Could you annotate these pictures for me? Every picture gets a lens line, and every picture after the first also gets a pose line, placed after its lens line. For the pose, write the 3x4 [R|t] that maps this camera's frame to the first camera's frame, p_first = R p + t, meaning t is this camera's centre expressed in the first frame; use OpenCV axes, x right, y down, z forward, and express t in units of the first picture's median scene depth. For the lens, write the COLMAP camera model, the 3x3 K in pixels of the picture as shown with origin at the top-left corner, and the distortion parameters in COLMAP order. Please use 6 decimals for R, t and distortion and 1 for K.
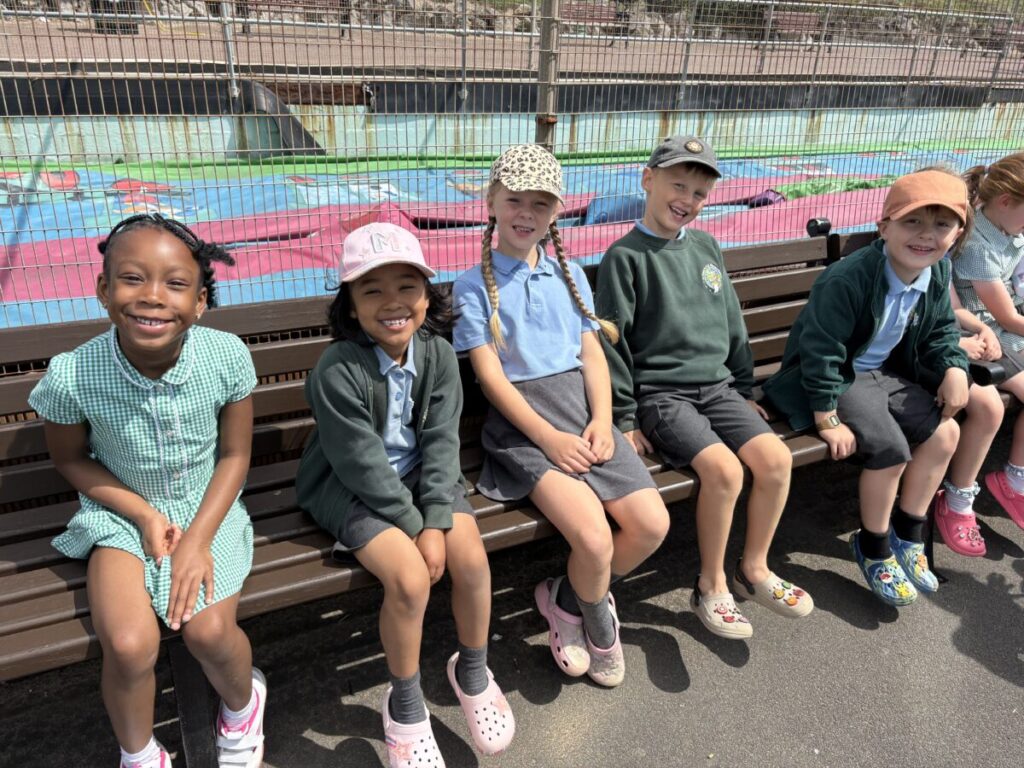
lens RADIAL K [[769.6, 0, 514.1], [0, 769.6, 386.0], [0, 0, 1]] dist [0.028989, -0.021406]
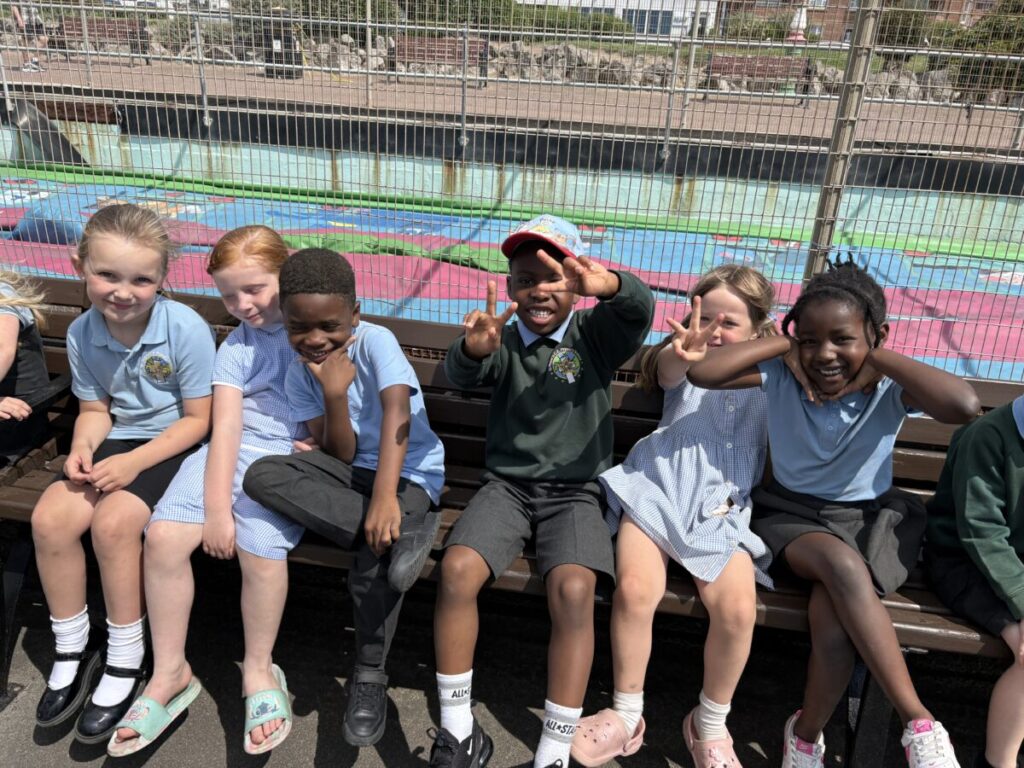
lens RADIAL K [[769.6, 0, 511.8], [0, 769.6, 383.9], [0, 0, 1]] dist [0.028989, -0.021406]
pose [[0.833918, 0.212172, -0.509474, 0.680223], [-0.252428, 0.967562, -0.010235, -0.107325], [0.490776, 0.137141, 0.860425, 0.293900]]
